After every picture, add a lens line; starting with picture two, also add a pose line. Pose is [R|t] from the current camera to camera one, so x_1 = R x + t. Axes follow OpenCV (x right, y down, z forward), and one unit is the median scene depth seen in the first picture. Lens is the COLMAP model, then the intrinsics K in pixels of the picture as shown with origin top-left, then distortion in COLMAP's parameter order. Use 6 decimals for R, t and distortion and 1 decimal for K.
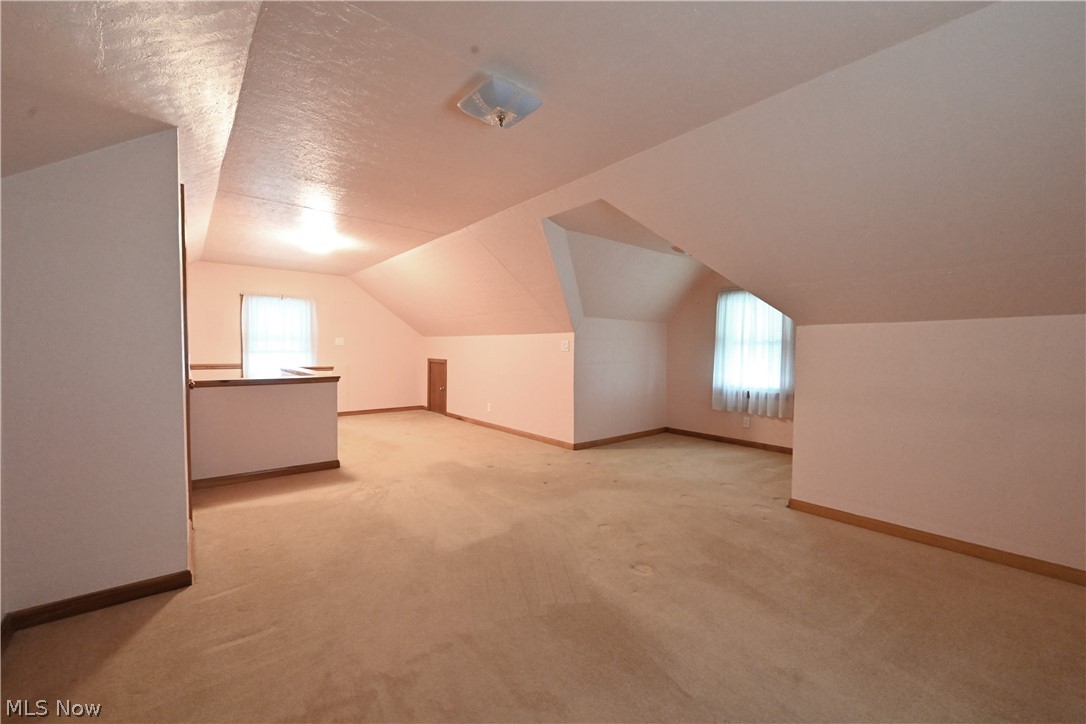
lens RADIAL K [[433.2, 0, 546.0], [0, 433.2, 362.3], [0, 0, 1]] dist [0.001582, 0.000363]
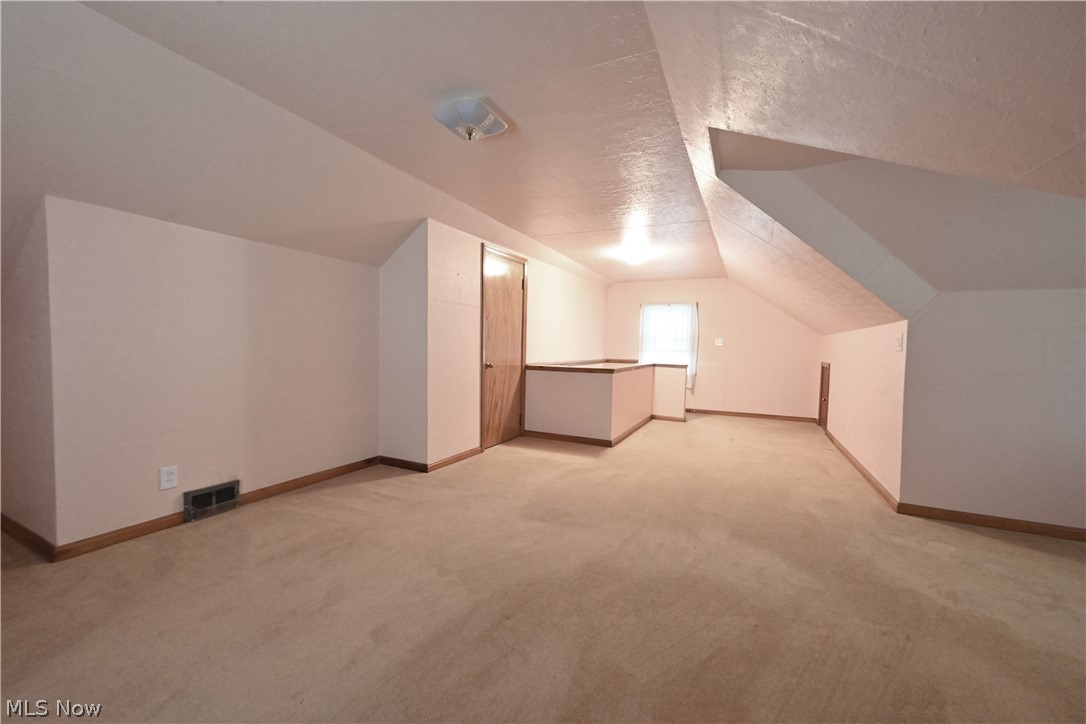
lens RADIAL K [[433.2, 0, 544.8], [0, 433.2, 361.1], [0, 0, 1]] dist [0.001582, 0.000363]
pose [[0.410967, 0.029395, -0.911176, 0.415430], [-0.045868, 0.998881, 0.011536, 0.006217], [0.910496, 0.037052, 0.411855, 0.293857]]
